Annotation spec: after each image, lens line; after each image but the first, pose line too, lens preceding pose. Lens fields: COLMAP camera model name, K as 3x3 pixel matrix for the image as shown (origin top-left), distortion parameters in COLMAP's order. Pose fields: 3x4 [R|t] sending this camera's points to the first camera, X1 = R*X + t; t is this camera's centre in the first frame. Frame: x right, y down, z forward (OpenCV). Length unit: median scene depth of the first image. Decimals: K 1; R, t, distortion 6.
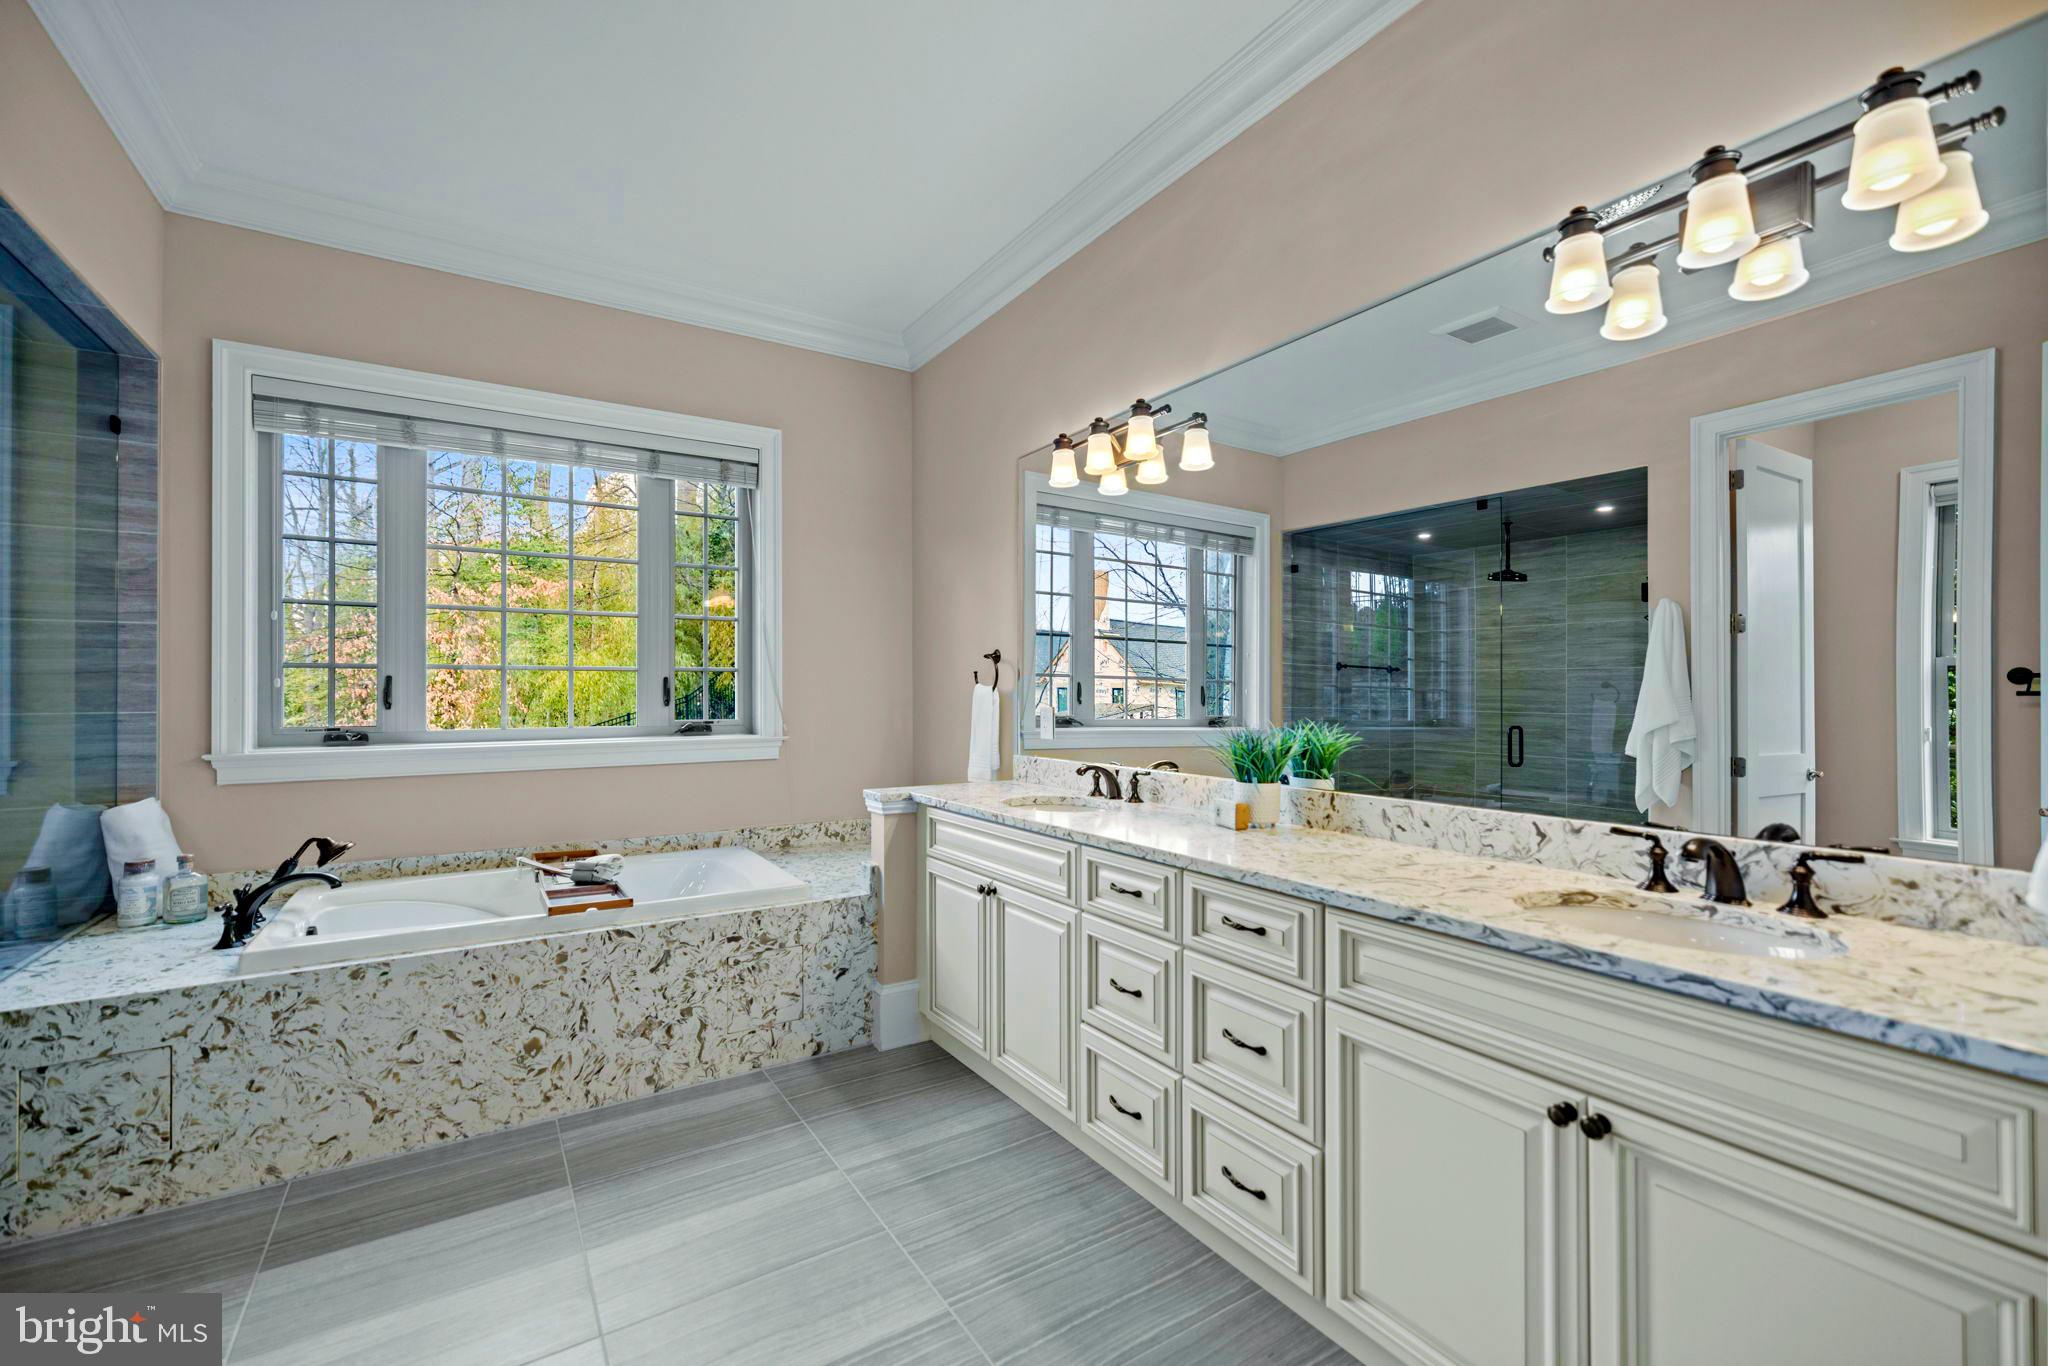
lens RADIAL K [[877.5, 0, 1019.6], [0, 877.5, 675.5], [0, 0, 1]] dist [-0.000237, 0.000231]
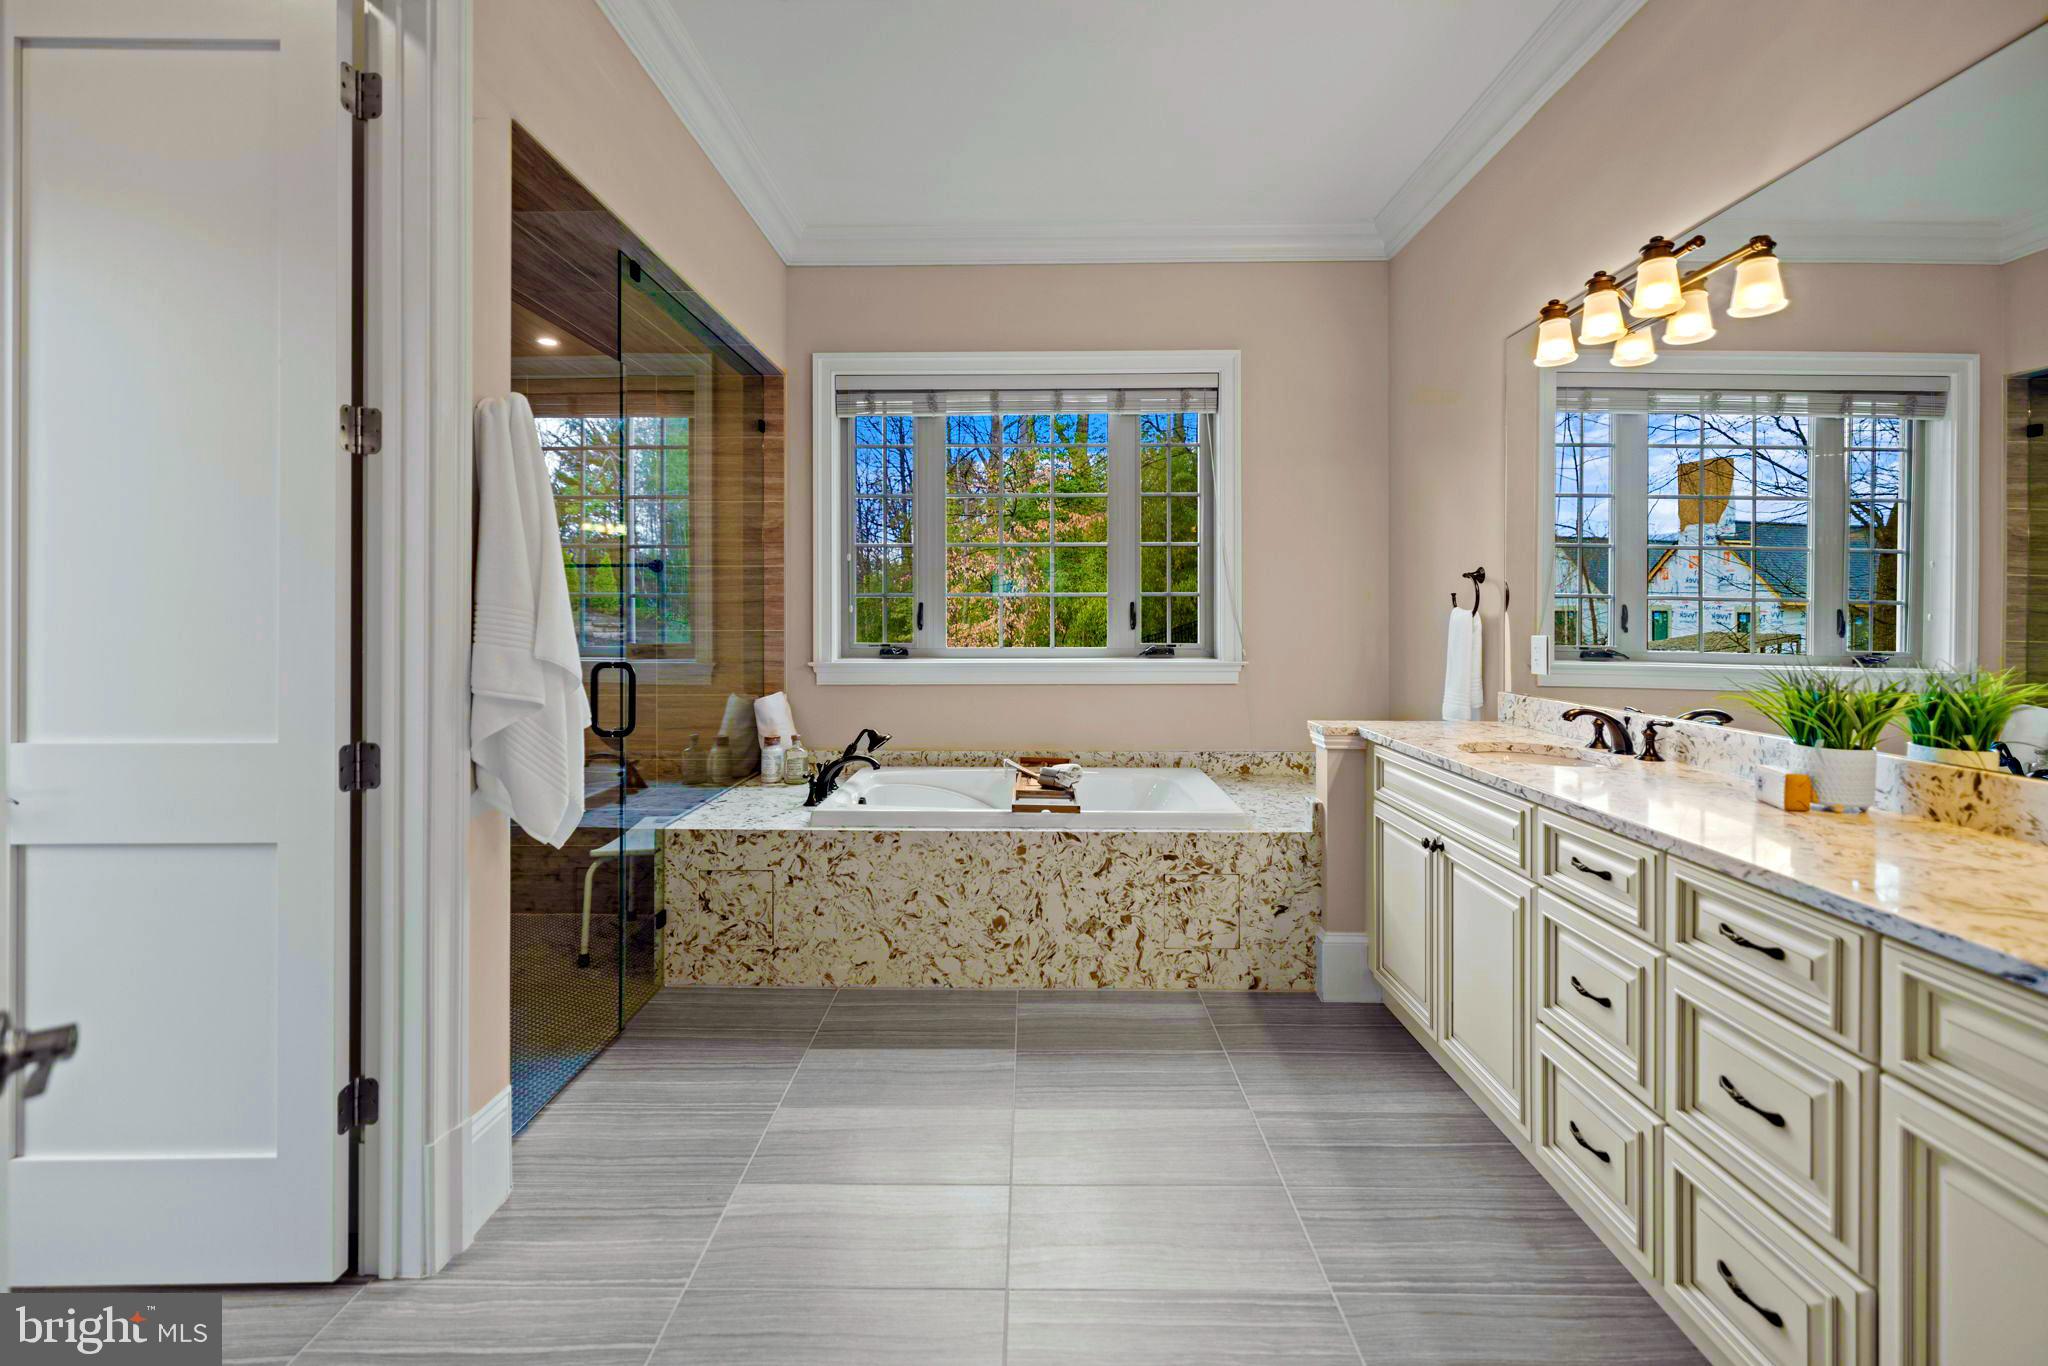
lens RADIAL K [[898.9, 0, 1018.0], [0, 898.9, 607.3], [0, 0, 1]] dist [-0.000057, -0.000728]
pose [[0.828238, -0.003413, -0.560366, 0.123108], [0.008895, 0.999936, 0.007058, -0.001286], [0.560306, -0.010830, 0.828215, 0.034151]]
